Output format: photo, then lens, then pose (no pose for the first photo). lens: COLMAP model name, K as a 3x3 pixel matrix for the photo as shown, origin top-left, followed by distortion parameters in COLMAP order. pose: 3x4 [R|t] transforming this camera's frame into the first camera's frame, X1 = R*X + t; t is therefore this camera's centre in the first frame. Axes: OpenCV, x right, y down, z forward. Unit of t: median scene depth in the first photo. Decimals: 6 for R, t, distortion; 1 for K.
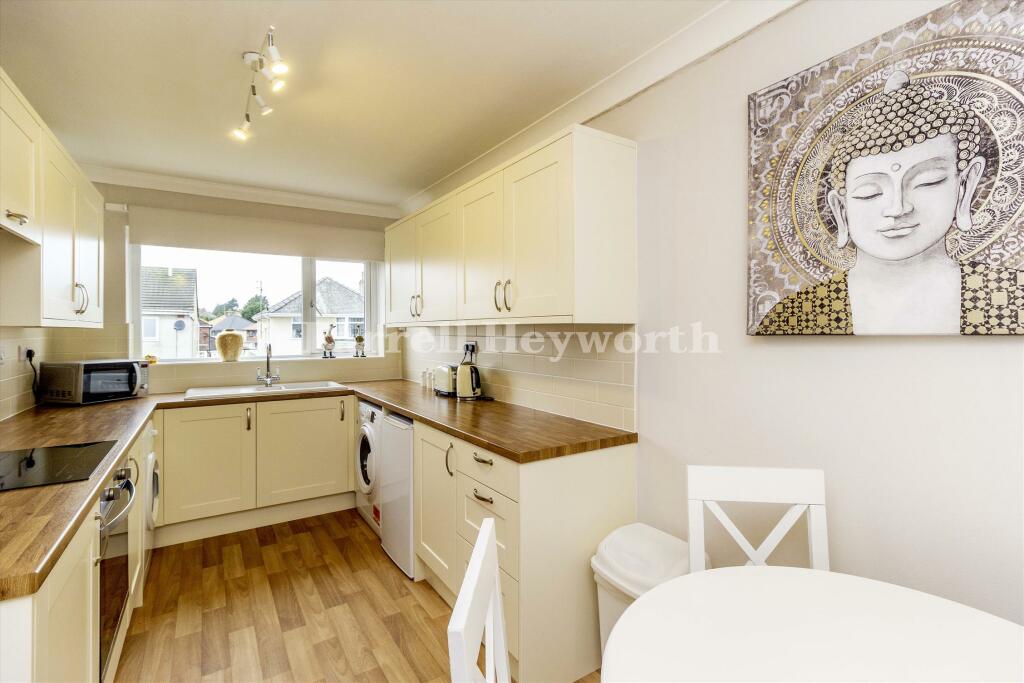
lens RADIAL K [[476.1, 0, 508.8], [0, 476.1, 350.2], [0, 0, 1]] dist [0.016189, 0.000141]
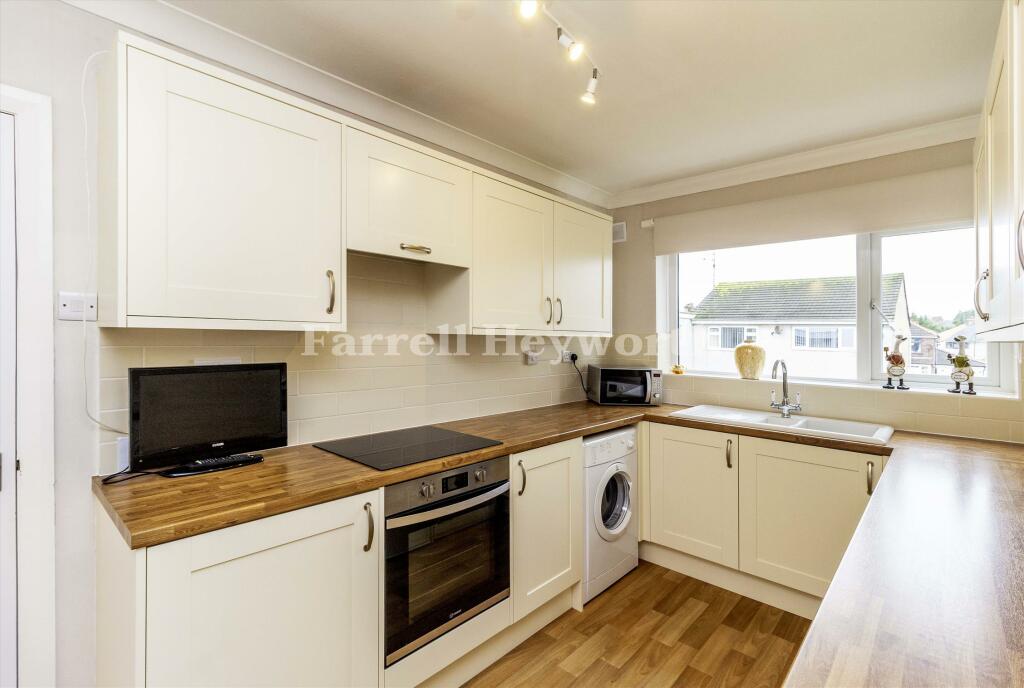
lens RADIAL K [[474.5, 0, 512.2], [0, 474.5, 340.3], [0, 0, 1]] dist [0.001224, 0.000139]
pose [[0.265866, 0.017363, -0.963853, 0.121257], [-0.058046, 0.998312, 0.001973, -0.025604], [0.962261, 0.055423, 0.266425, 0.453988]]
